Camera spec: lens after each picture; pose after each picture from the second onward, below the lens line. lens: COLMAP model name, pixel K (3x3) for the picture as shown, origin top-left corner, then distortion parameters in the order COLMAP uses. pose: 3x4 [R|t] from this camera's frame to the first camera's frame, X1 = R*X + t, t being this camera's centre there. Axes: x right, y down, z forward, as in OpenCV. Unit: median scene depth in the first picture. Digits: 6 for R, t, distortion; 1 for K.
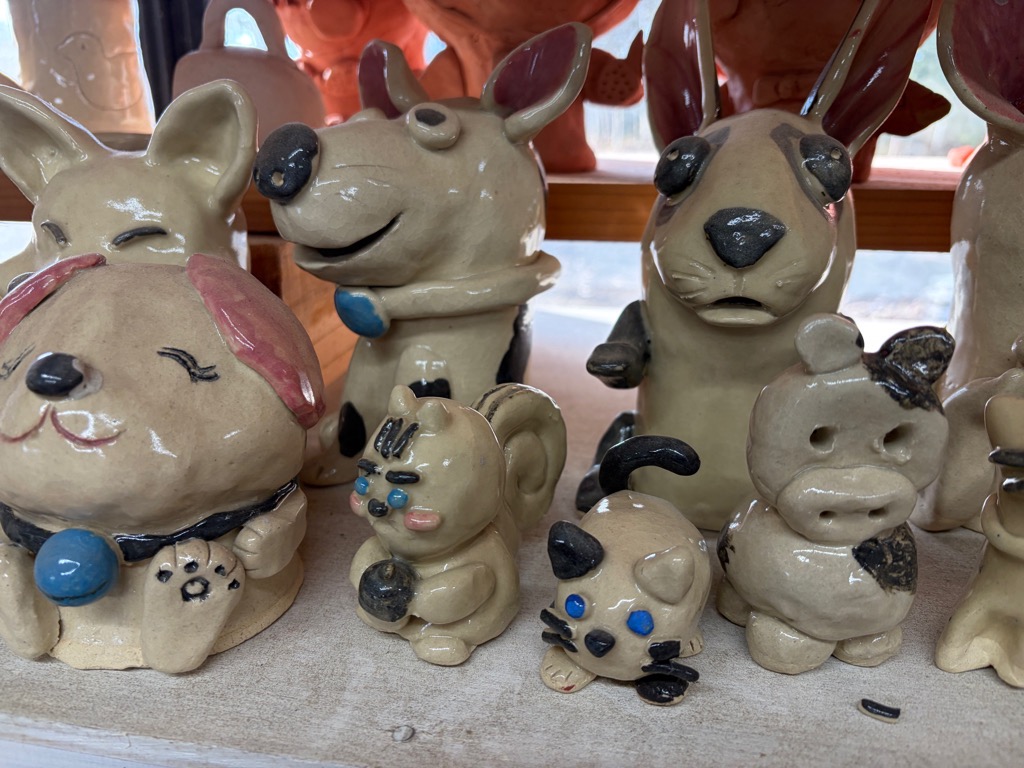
lens RADIAL K [[786.2, 0, 519.2], [0, 786.2, 387.4], [0, 0, 1]] dist [0.010056, -0.052251]
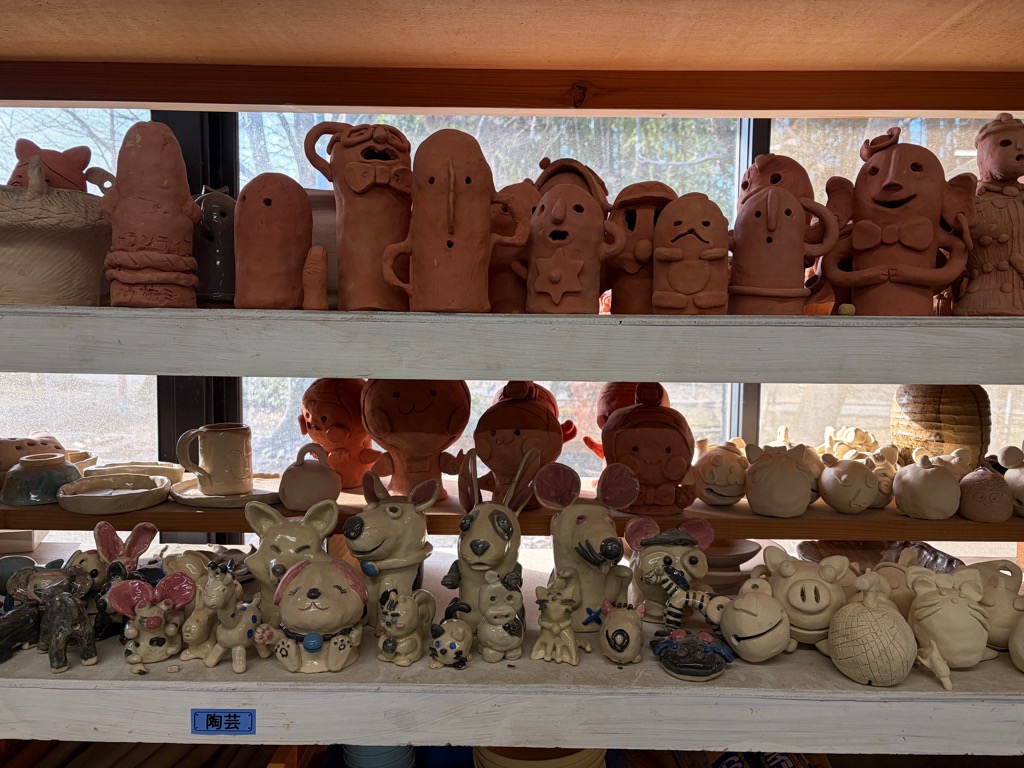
lens RADIAL K [[762.7, 0, 511.7], [0, 762.7, 396.3], [0, 0, 1]] dist [0.086876, -0.126560]
pose [[0.988336, -0.010352, 0.151937, -0.135190], [0.046393, 0.970733, -0.235638, -0.018822], [-0.145050, 0.239939, 0.959891, -3.036708]]
